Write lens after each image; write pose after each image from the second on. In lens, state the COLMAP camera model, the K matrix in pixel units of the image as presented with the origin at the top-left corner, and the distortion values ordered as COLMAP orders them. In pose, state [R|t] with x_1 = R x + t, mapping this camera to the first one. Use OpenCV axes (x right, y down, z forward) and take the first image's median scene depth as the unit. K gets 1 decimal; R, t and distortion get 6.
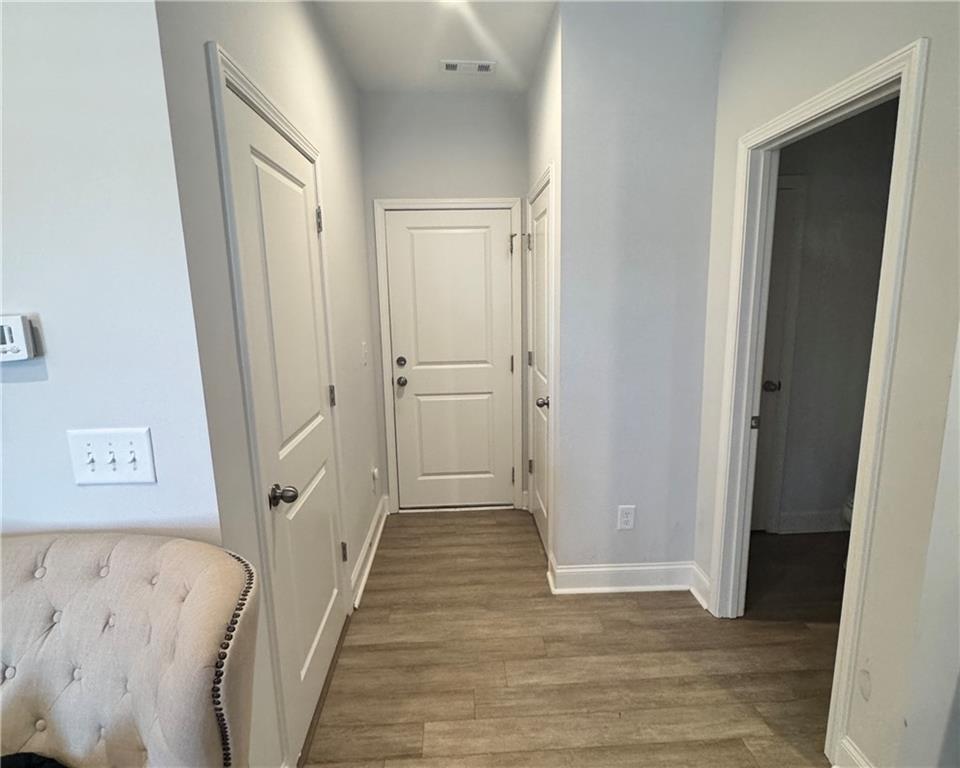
lens RADIAL K [[509.6, 0, 481.9], [0, 509.6, 383.0], [0, 0, 1]] dist [-0.003715, 0.000712]
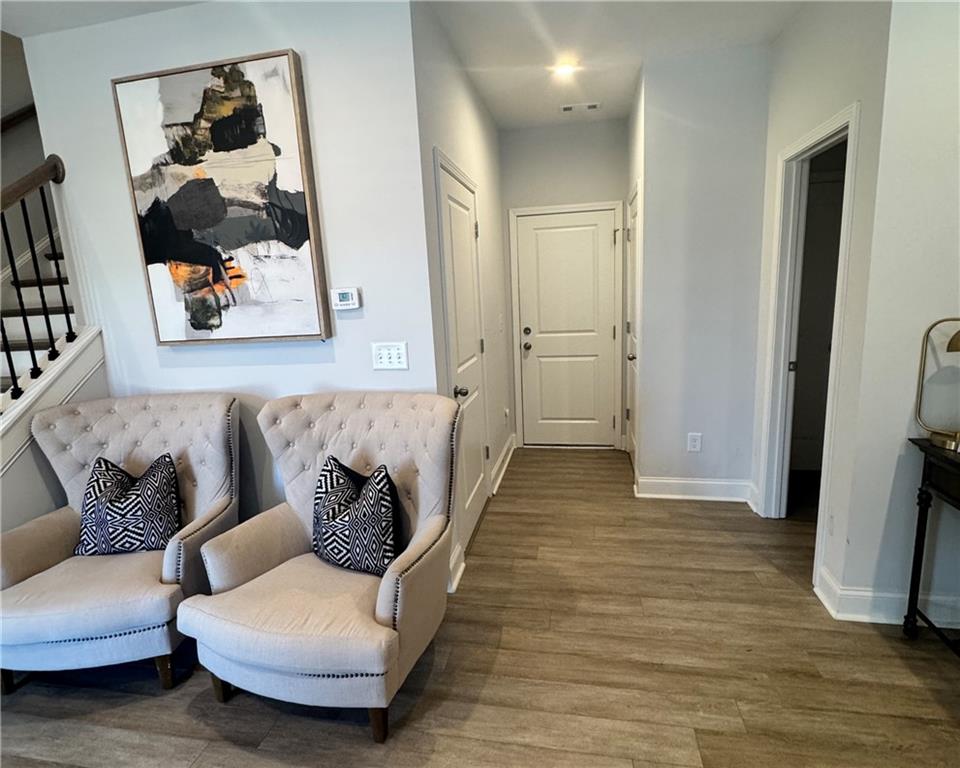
lens RADIAL K [[509.6, 0, 481.9], [0, 509.6, 383.0], [0, 0, 1]] dist [-0.003715, 0.000712]
pose [[0.971079, 0.019045, -0.238000, 0.060554], [-0.015183, 0.999722, 0.018051, 0.096313], [0.238277, -0.013915, 0.971098, -0.420877]]
